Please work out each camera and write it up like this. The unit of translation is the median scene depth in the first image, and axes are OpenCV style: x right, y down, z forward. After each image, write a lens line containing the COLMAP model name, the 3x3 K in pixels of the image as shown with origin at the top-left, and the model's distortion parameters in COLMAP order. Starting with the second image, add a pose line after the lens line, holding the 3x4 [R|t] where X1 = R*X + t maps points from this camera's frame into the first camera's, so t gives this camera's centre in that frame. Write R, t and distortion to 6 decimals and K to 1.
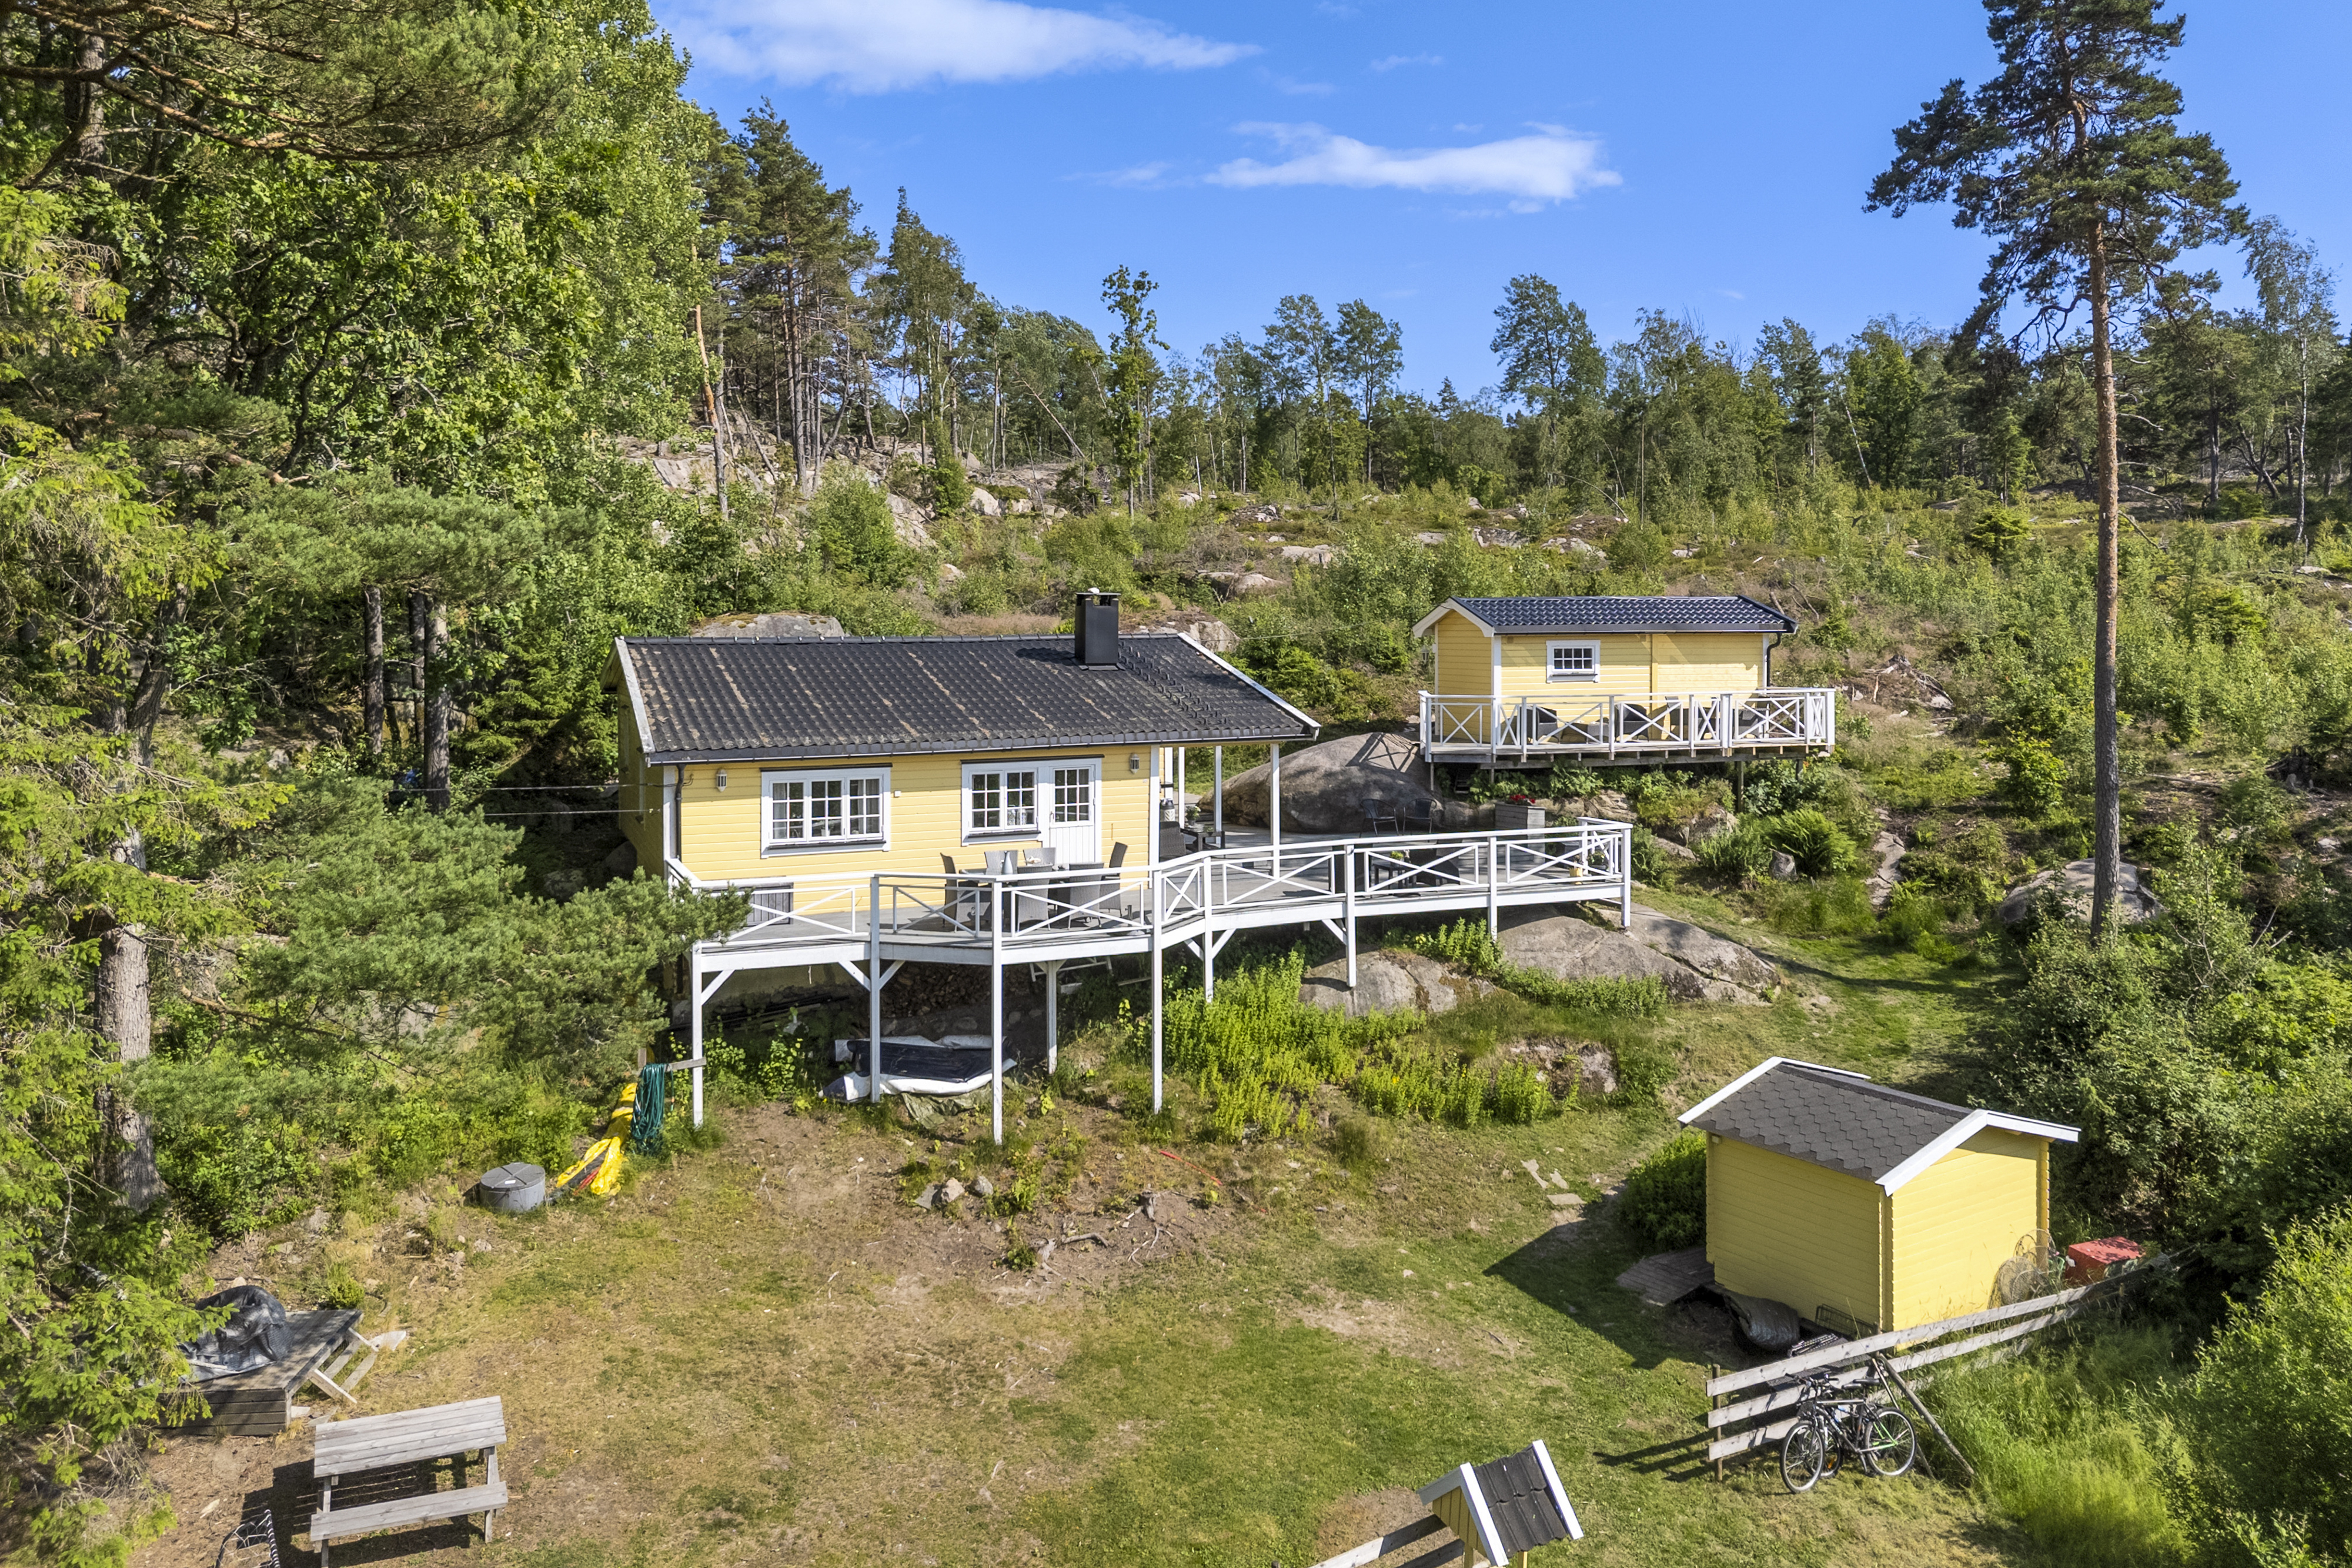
lens RADIAL K [[1753.3, 0, 1185.1], [0, 1753.3, 634.6], [0, 0, 1]] dist [0.188270, -0.206444]
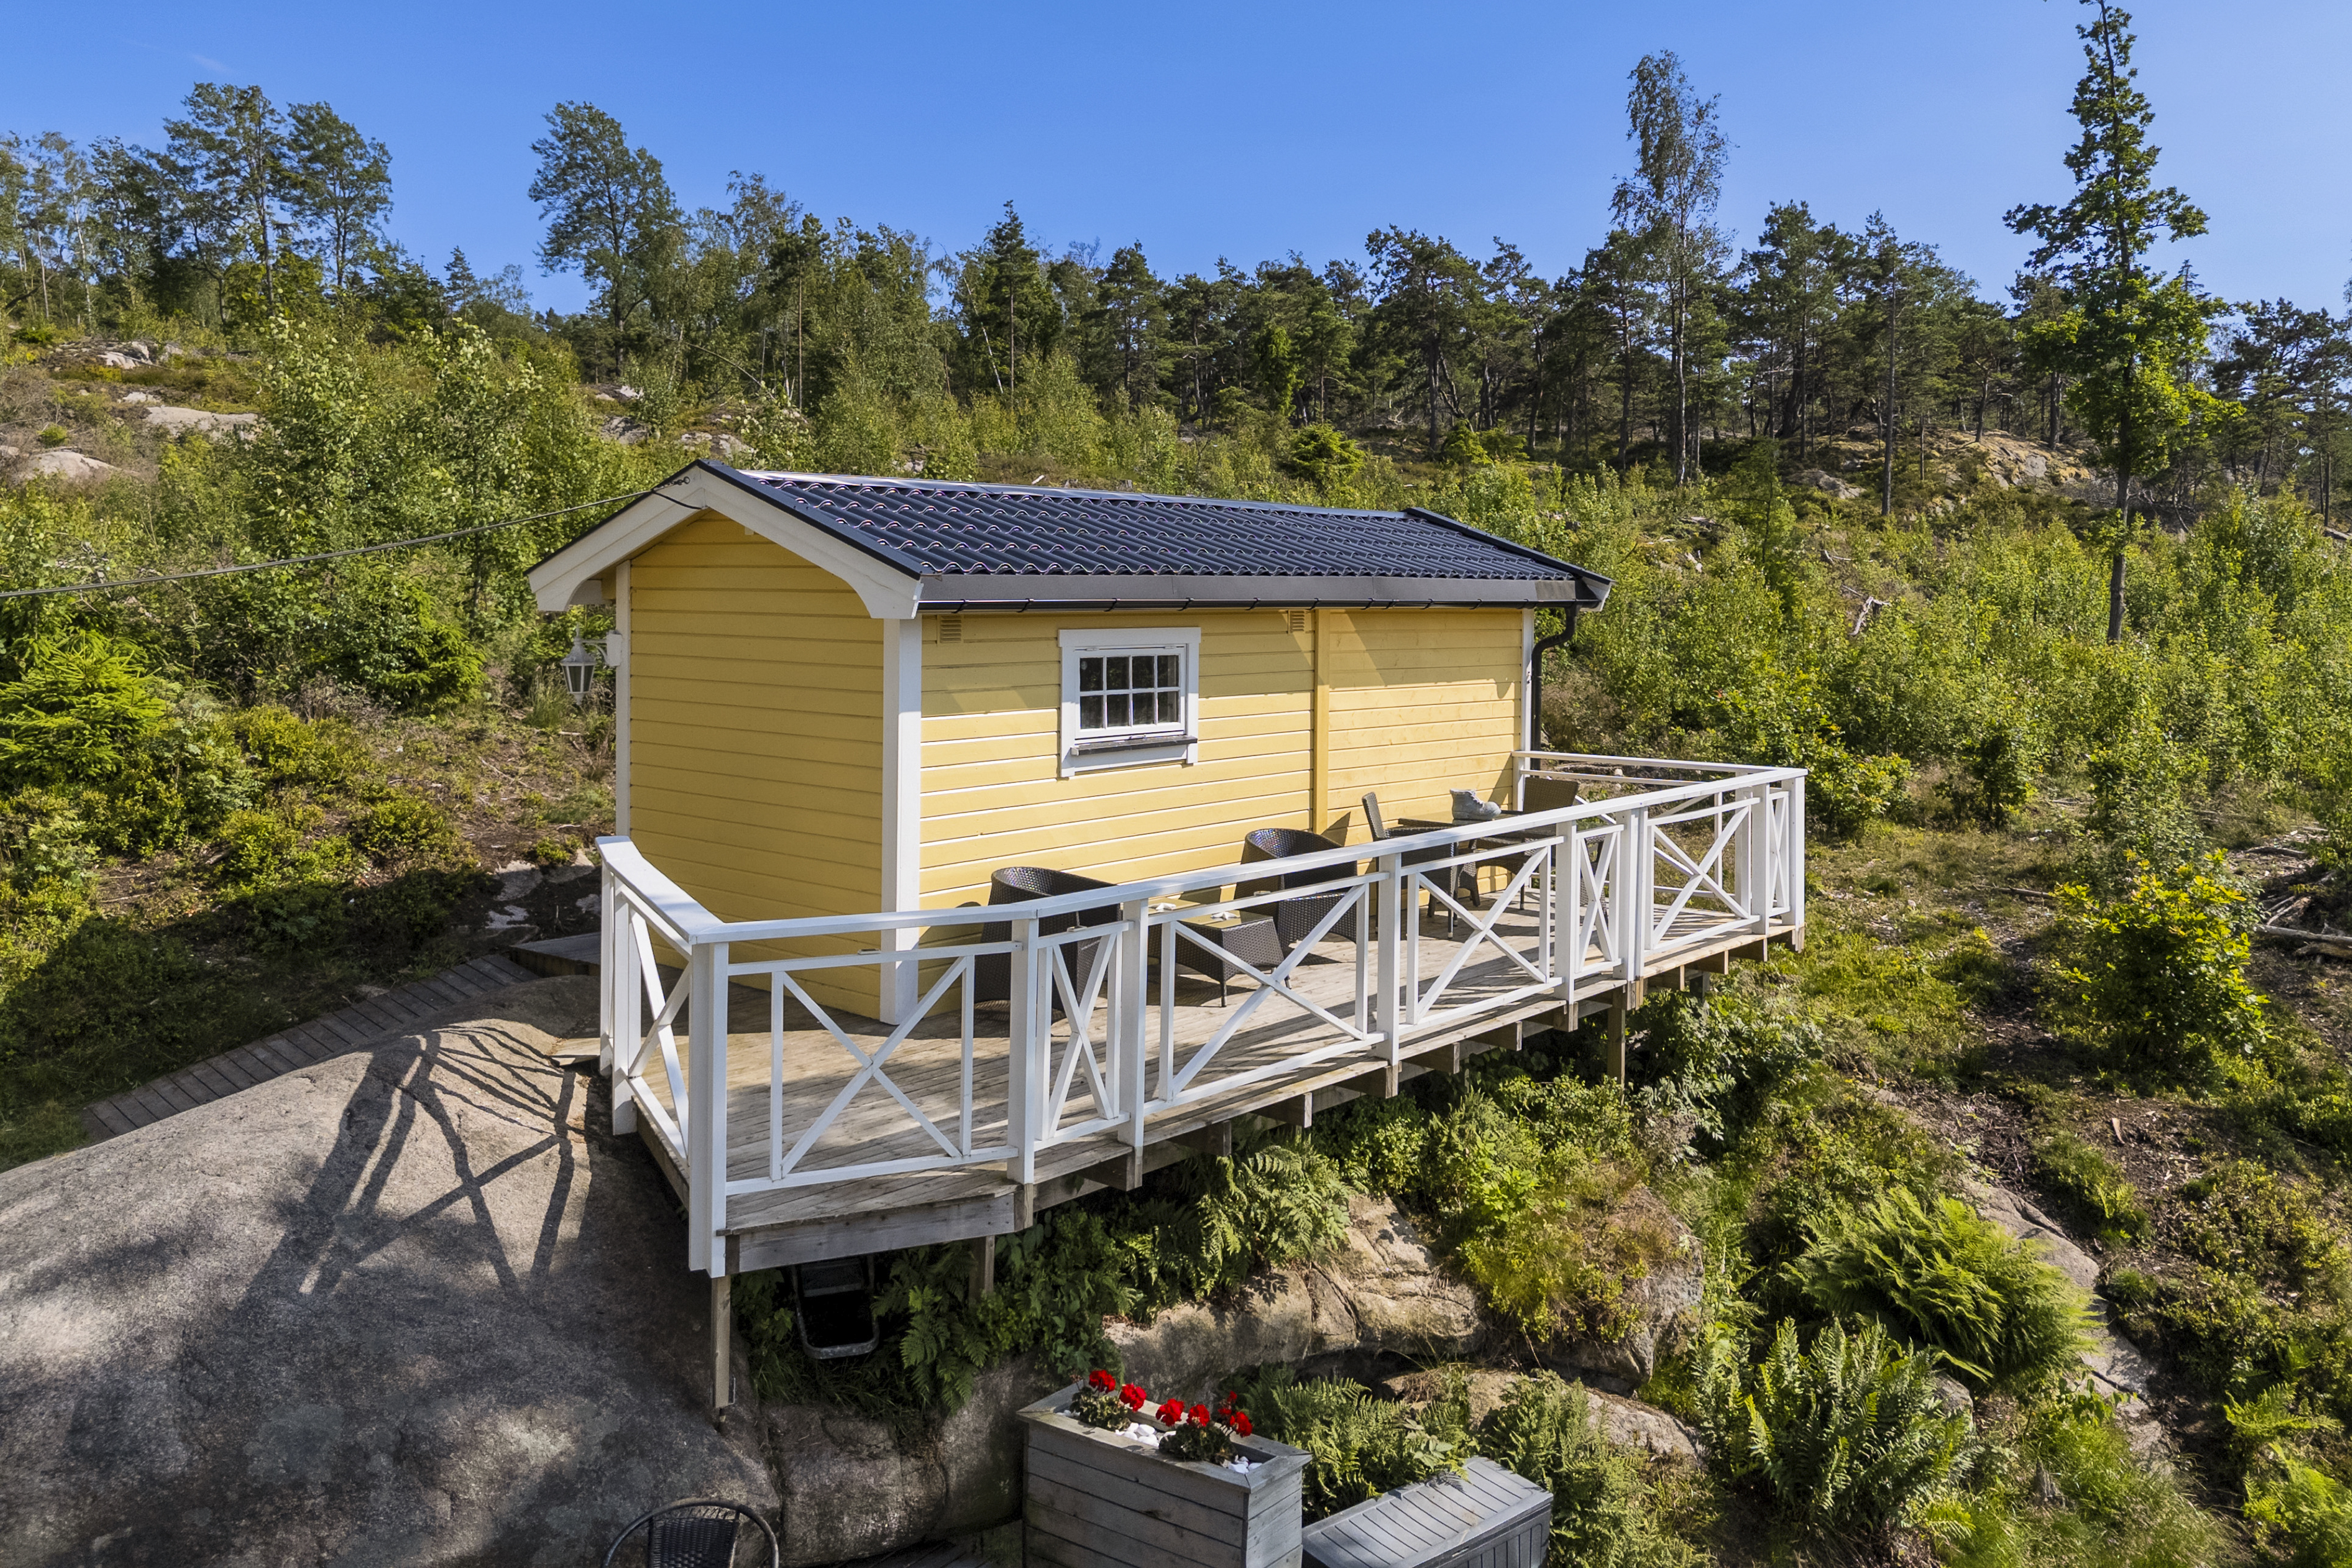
lens RADIAL K [[1753.3, 0, 1185.1], [0, 1753.3, 634.6], [0, 0, 1]] dist [0.188270, -0.206444]
pose [[0.857435, -0.000370, 0.514593, 0.074536], [-0.012852, 0.999672, 0.022133, -0.002442], [-0.514432, -0.025592, 0.857149, 0.738653]]
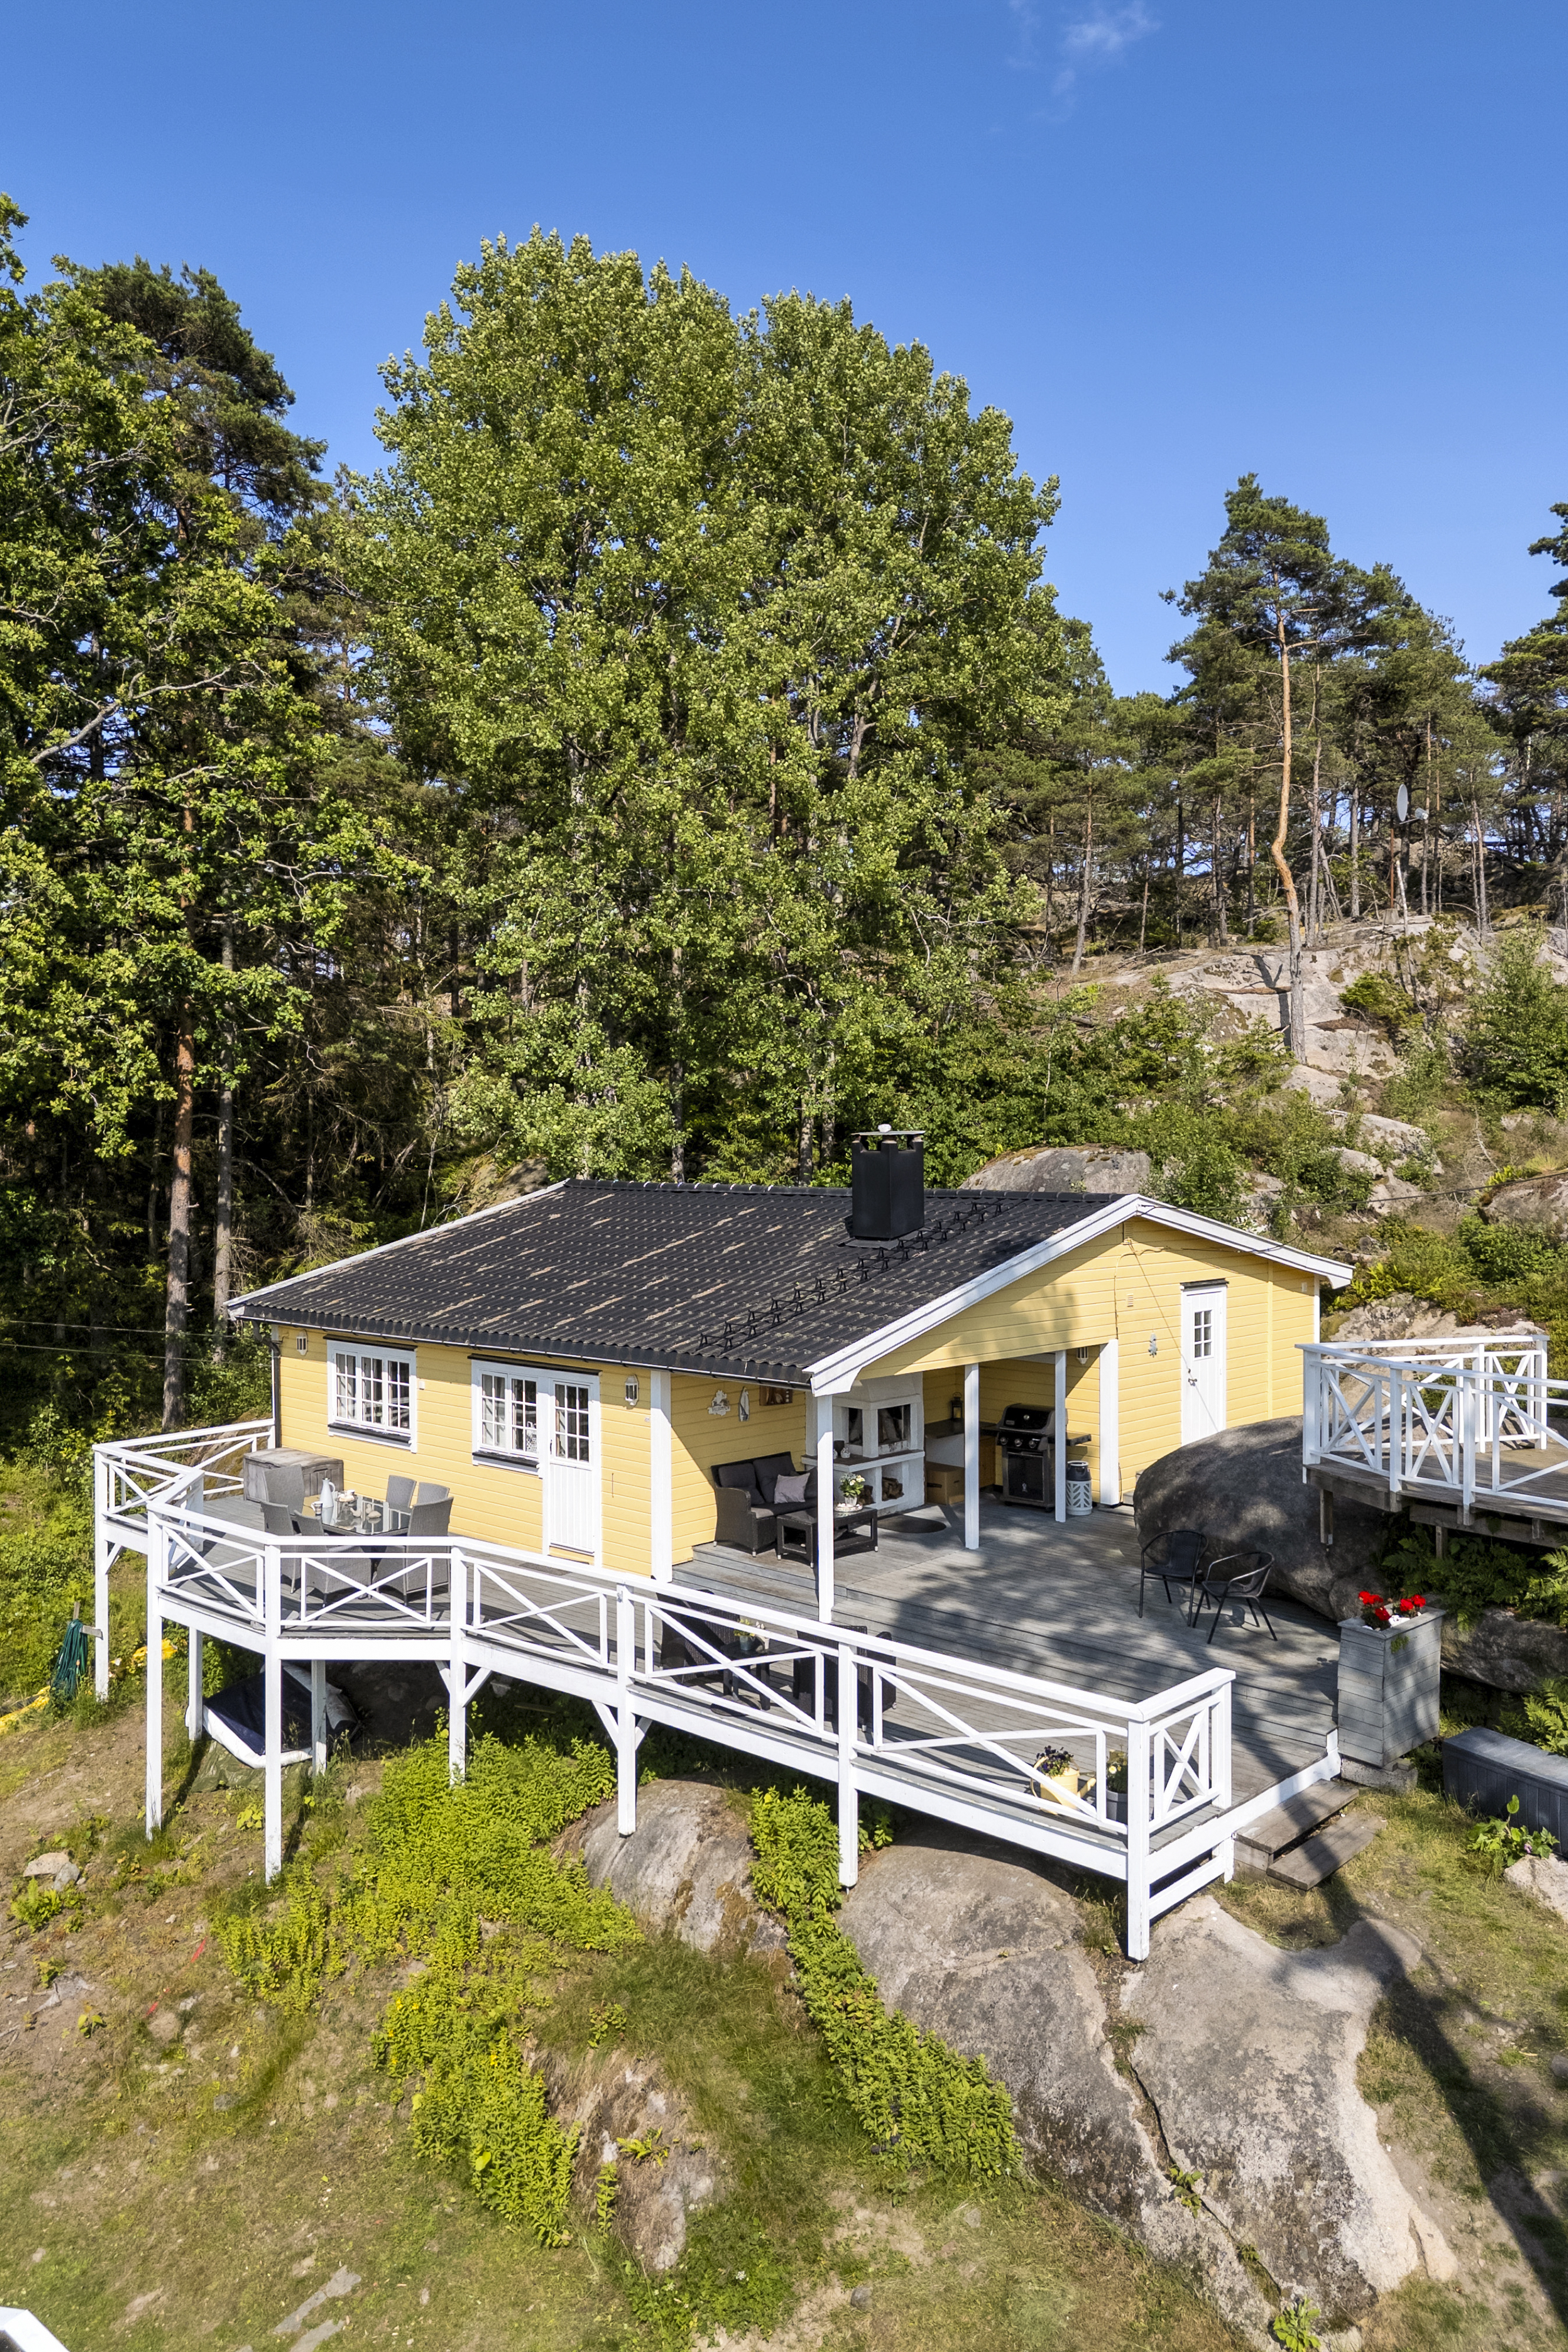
lens RADIAL K [[1714.7, 0, 779.7], [0, 1714.7, 1158.4], [0, 0, 1]] dist [0.105465, -0.080446]
pose [[0.397112, 0.018388, -0.917586, 0.472681], [-0.004731, 0.999827, 0.017989, -0.022623], [0.917758, -0.002802, 0.397131, 0.618625]]
